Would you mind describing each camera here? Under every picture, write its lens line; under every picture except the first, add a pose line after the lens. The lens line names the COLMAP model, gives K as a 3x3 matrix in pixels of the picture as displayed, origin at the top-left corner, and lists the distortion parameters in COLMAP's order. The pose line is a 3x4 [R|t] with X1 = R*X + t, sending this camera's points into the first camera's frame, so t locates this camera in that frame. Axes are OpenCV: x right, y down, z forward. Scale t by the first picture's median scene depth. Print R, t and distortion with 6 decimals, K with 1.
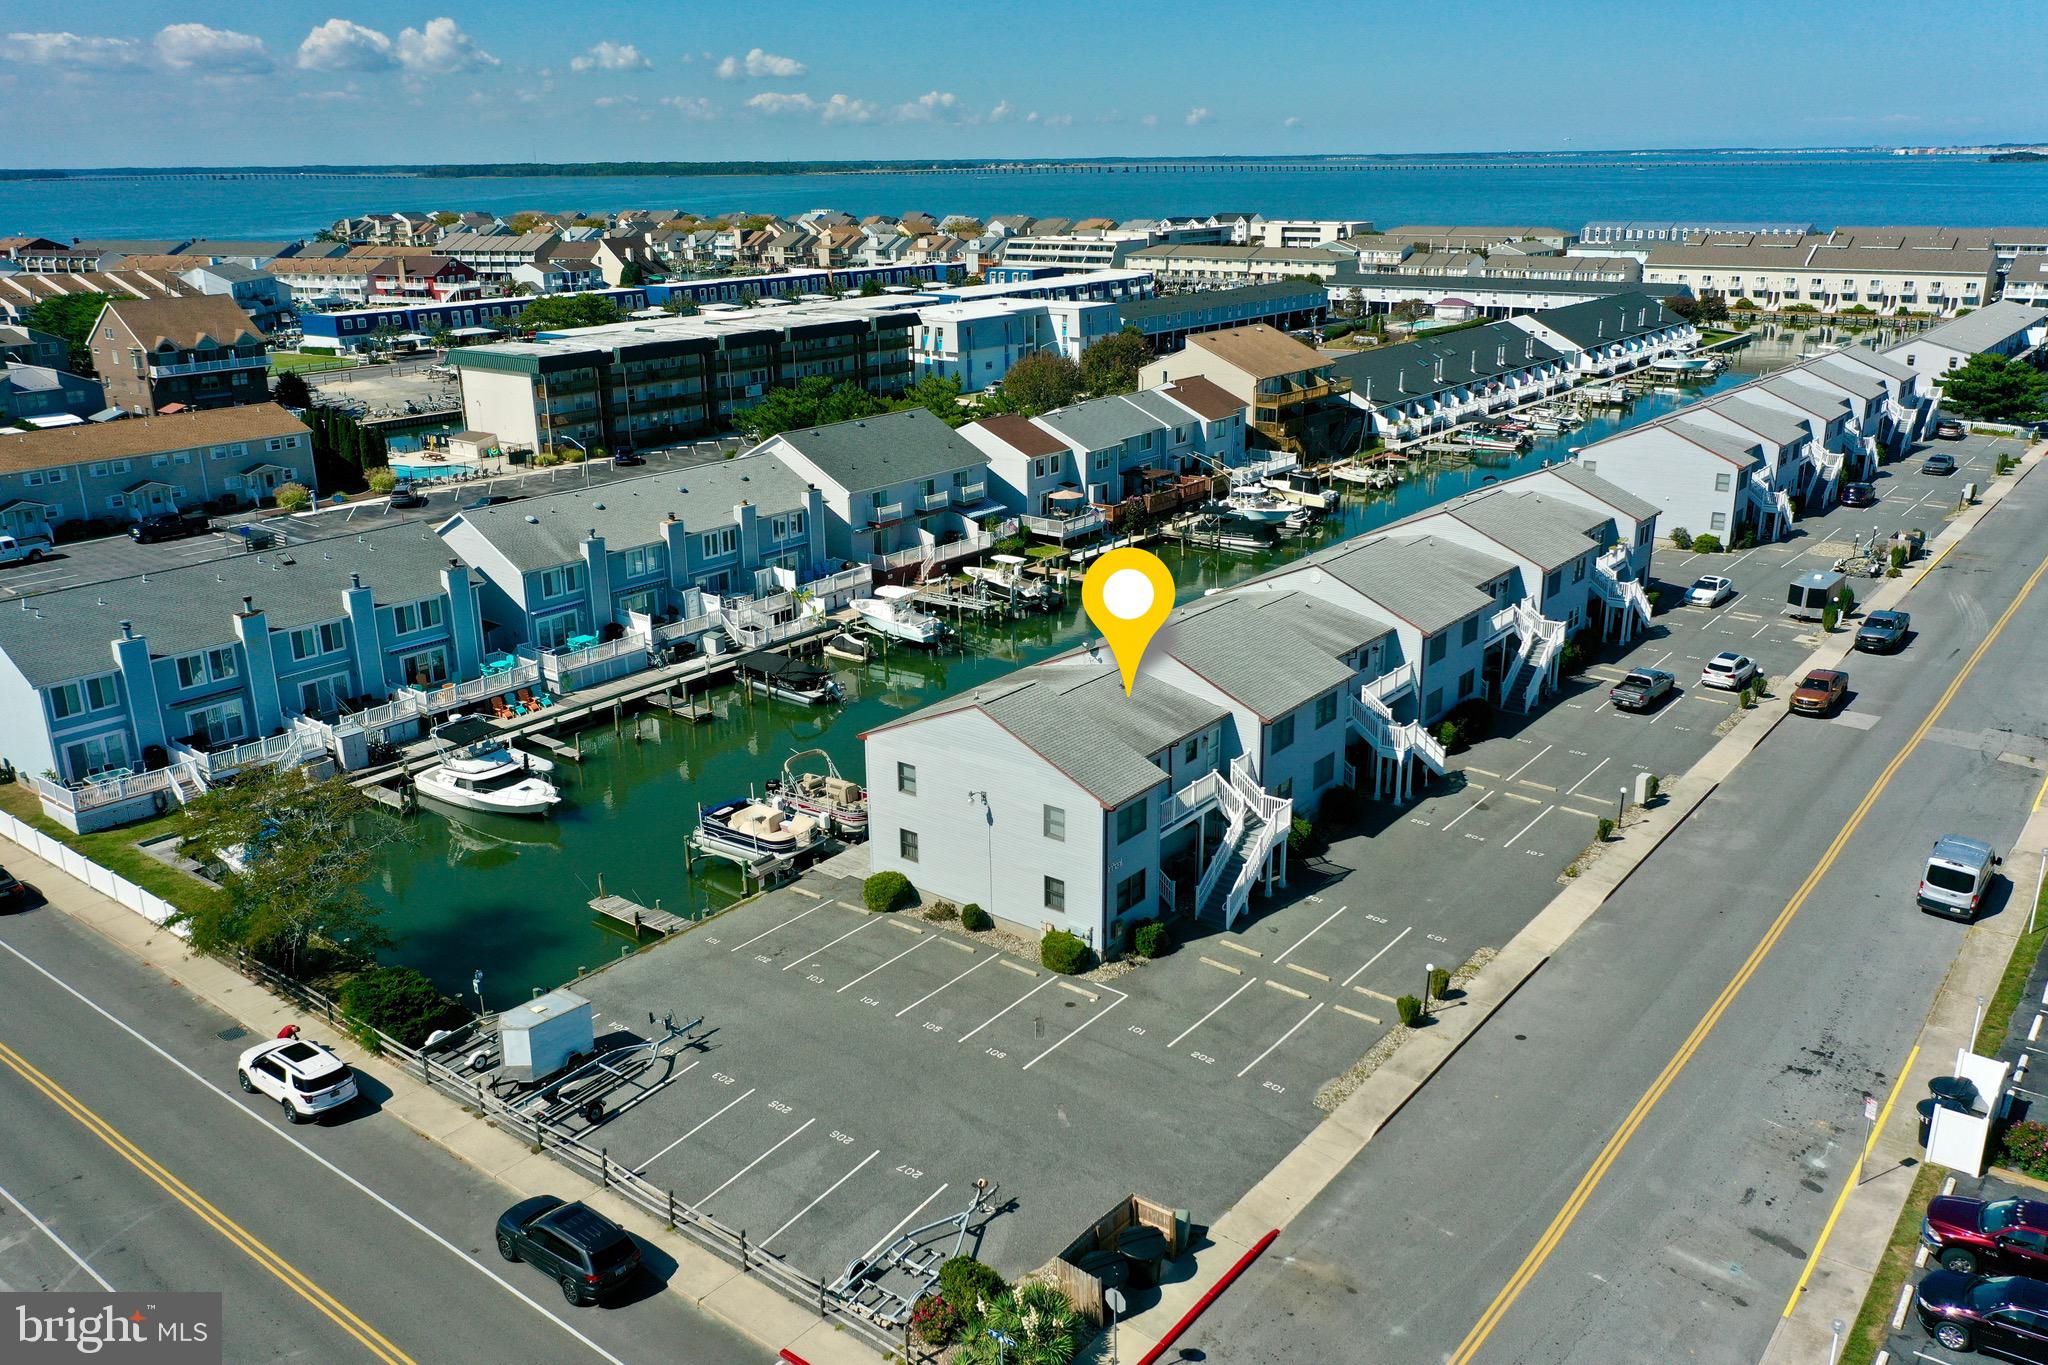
lens RADIAL K [[1606.6, 0, 1024.0], [0, 1606.6, 682.5], [0, 0, 1]] dist [0.001562, 0.003054]
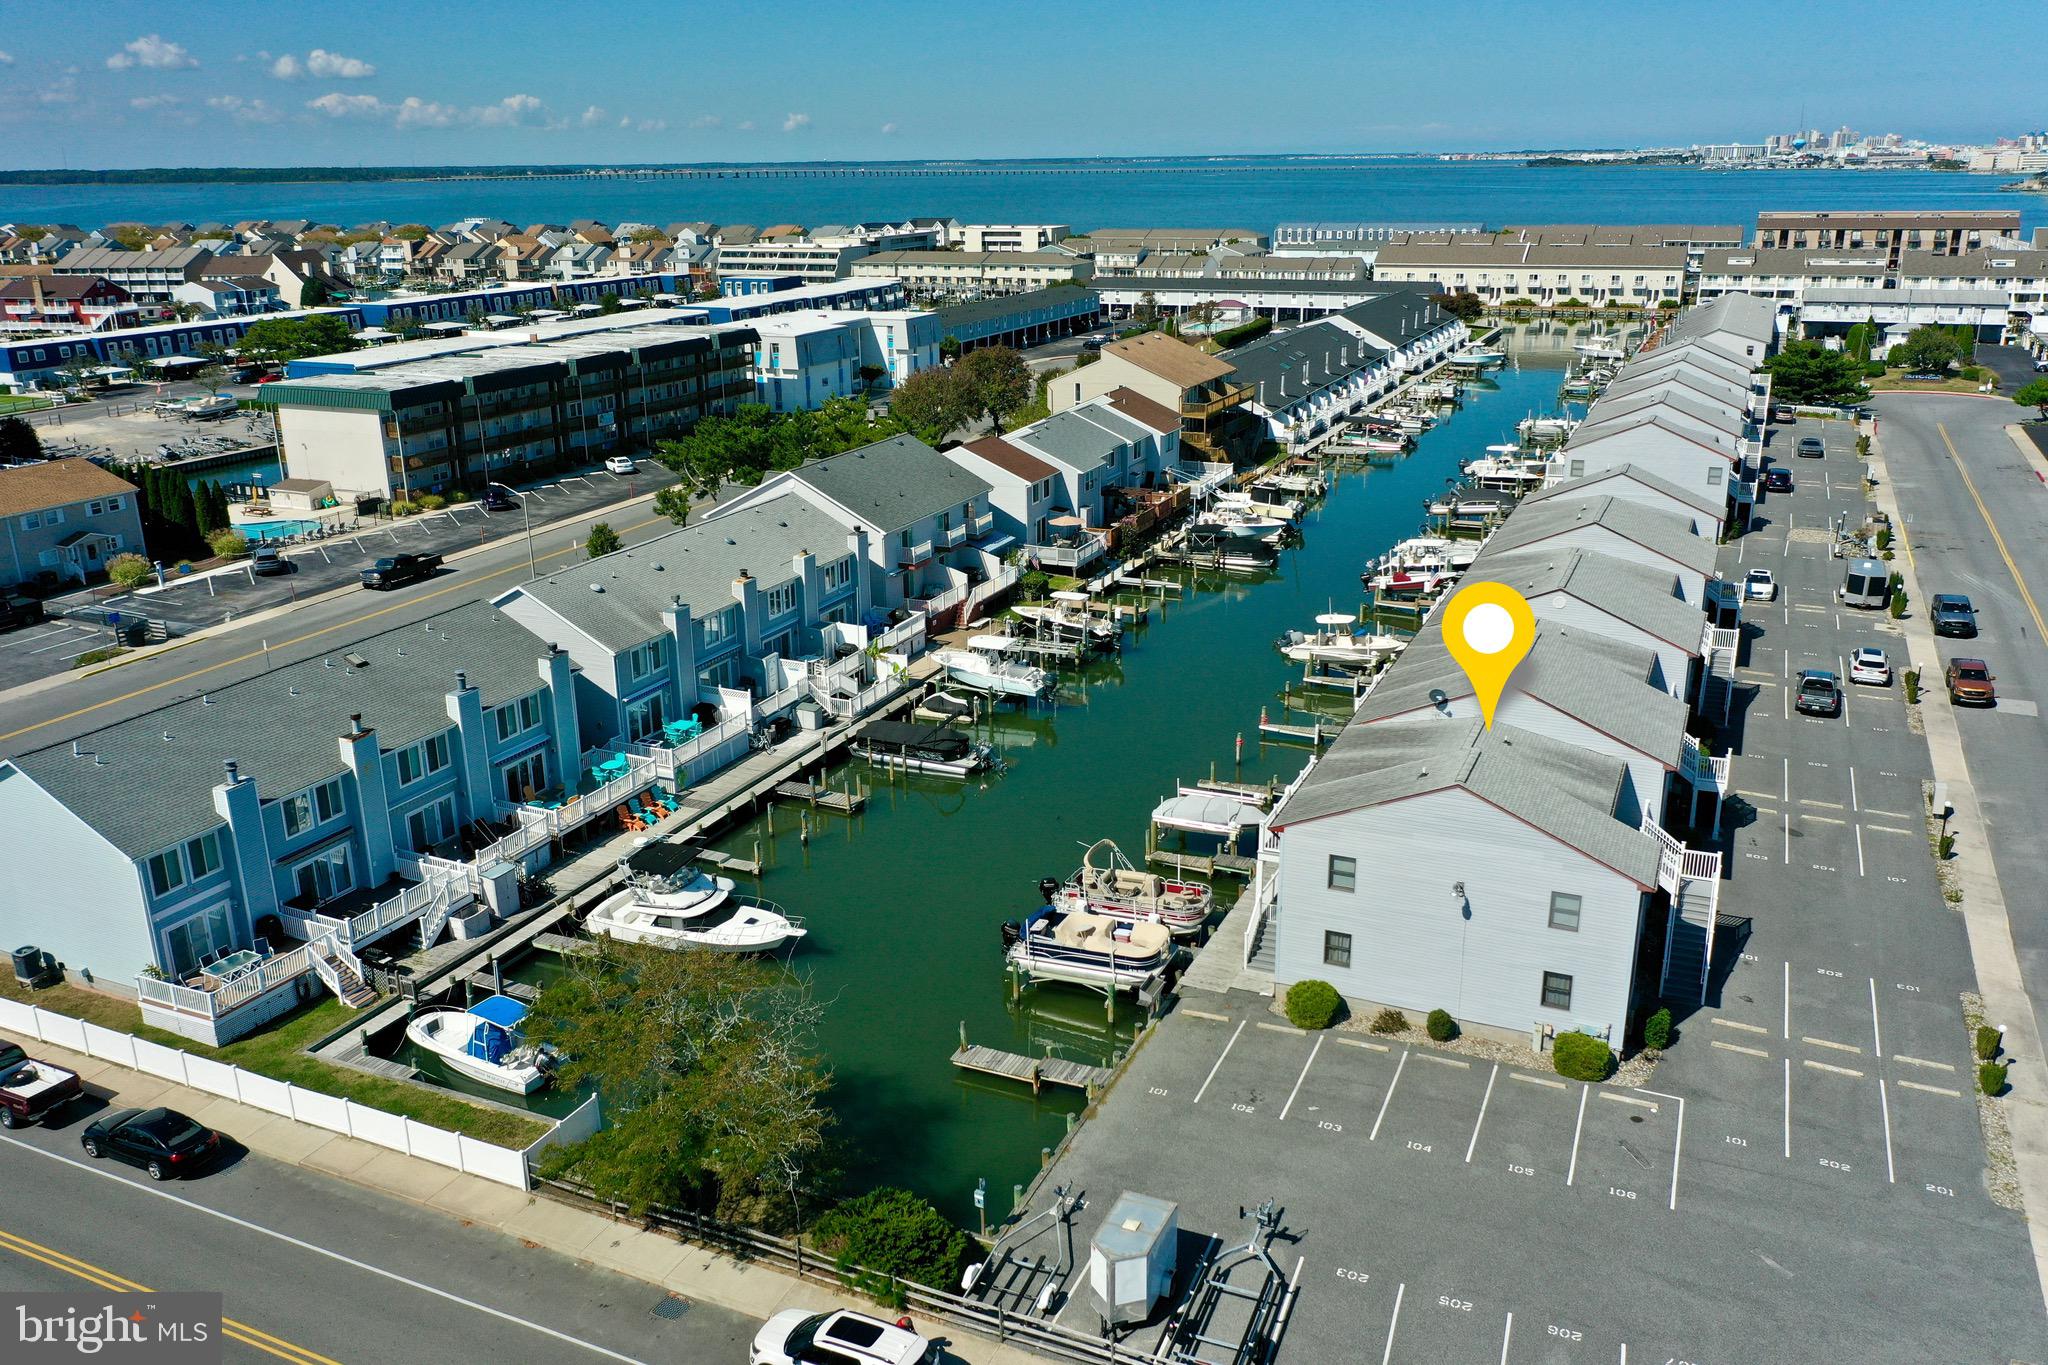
lens RADIAL K [[1606.6, 0, 1024.0], [0, 1606.6, 682.5], [0, 0, 1]] dist [0.001562, 0.003054]
pose [[0.971443, -0.074386, 0.225314, -0.171344], [0.075077, 0.997162, 0.005509, -0.024101], [-0.225084, 0.011564, 0.974271, 0.079023]]
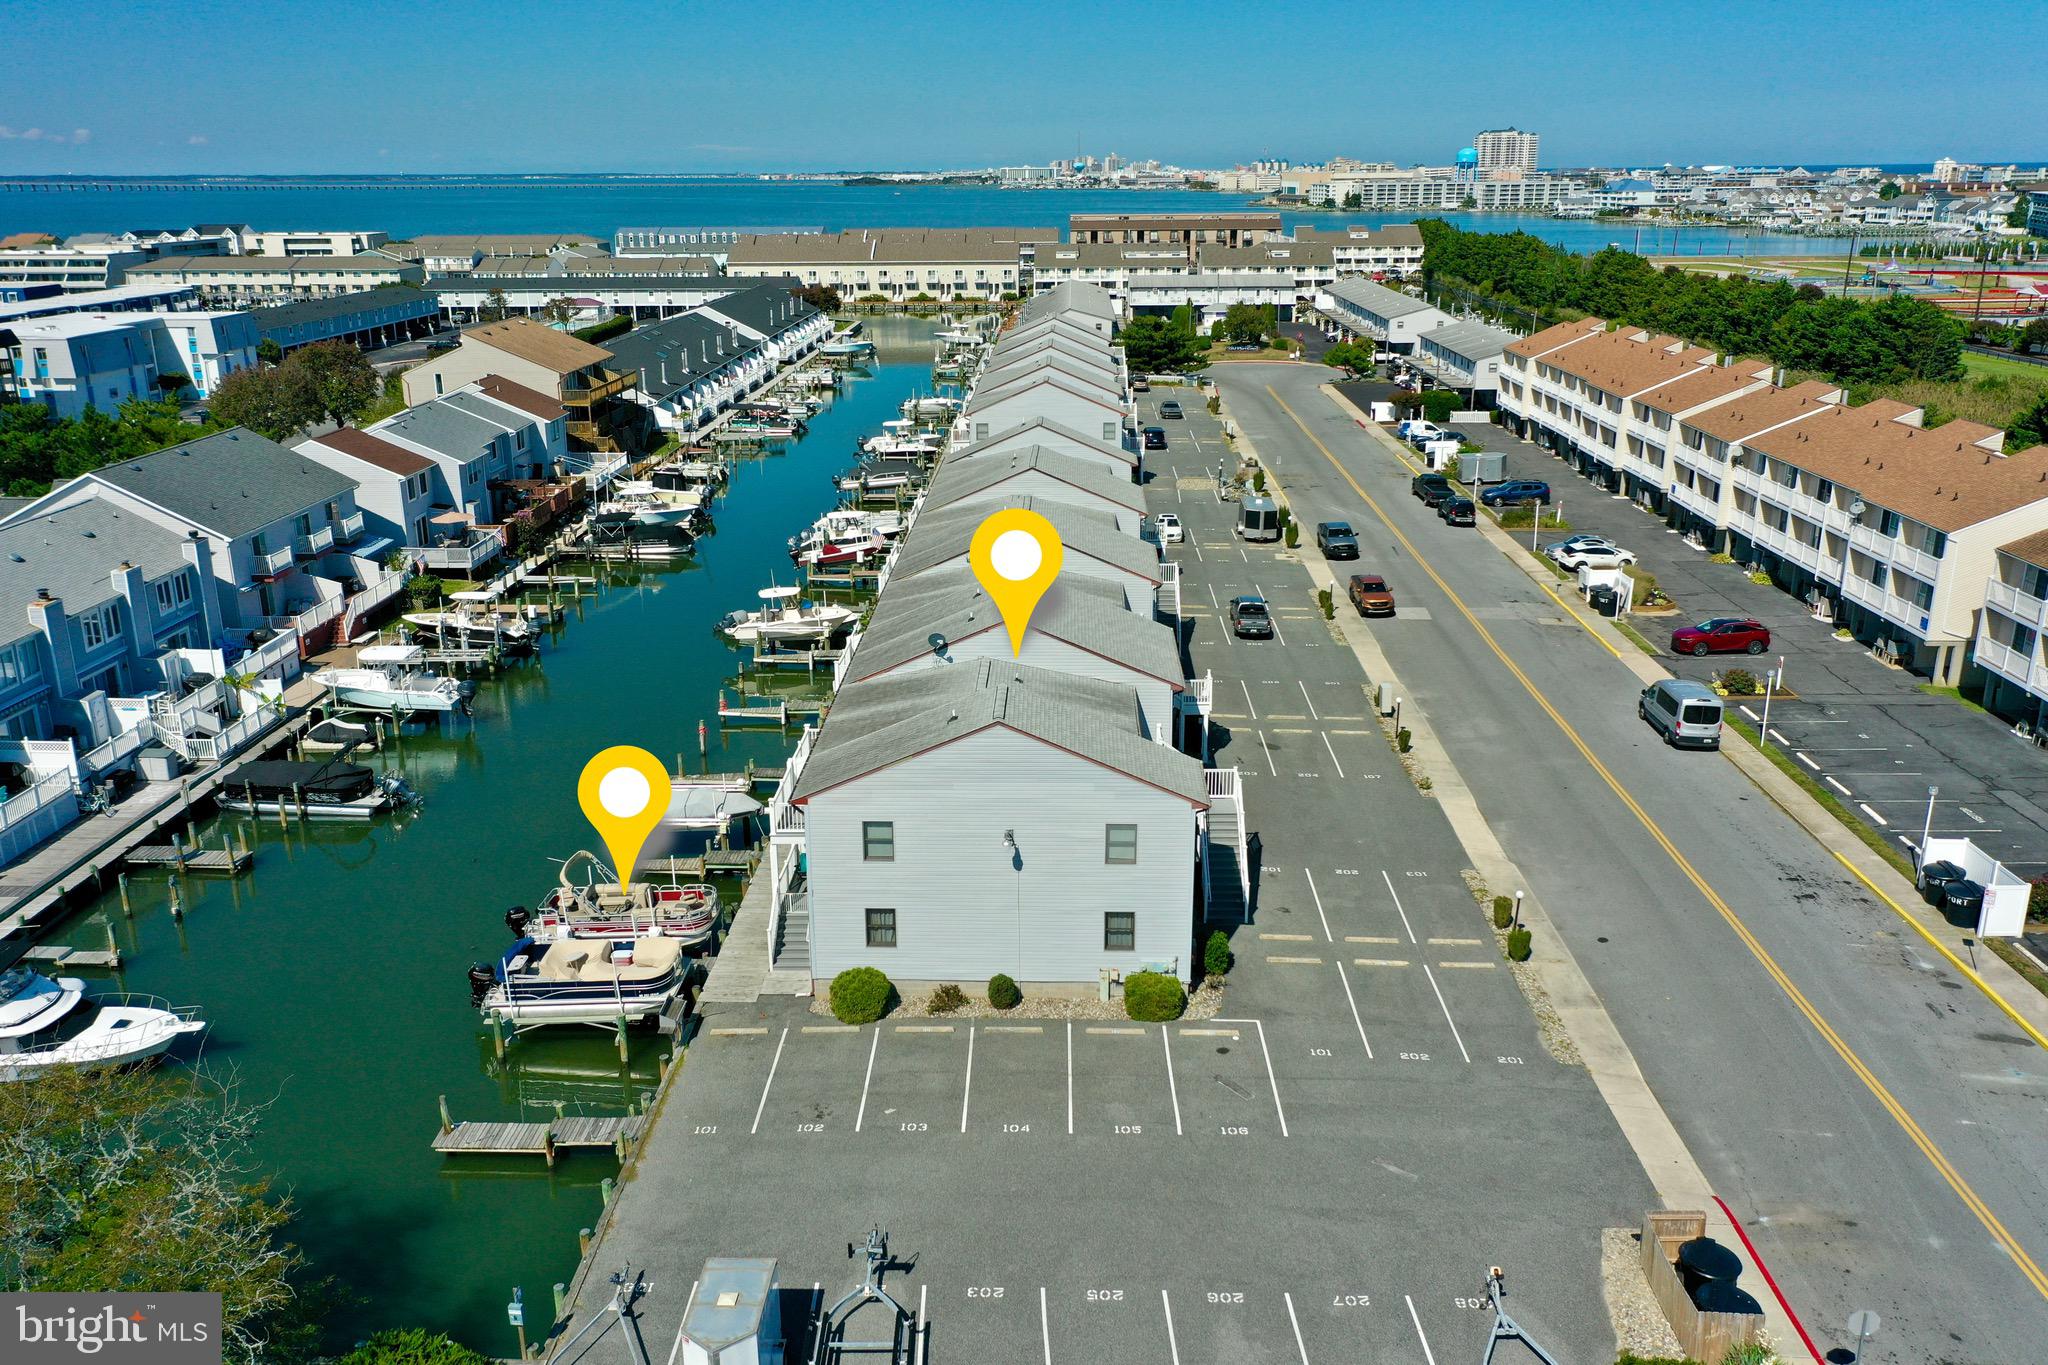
lens RADIAL K [[1606.6, 0, 1024.0], [0, 1606.6, 682.5], [0, 0, 1]] dist [0.001562, 0.003054]
pose [[0.803735, -0.171975, 0.569592, -0.176072], [0.179584, 0.982788, 0.043323, -0.013830], [-0.567238, 0.067469, 0.820785, 0.133656]]
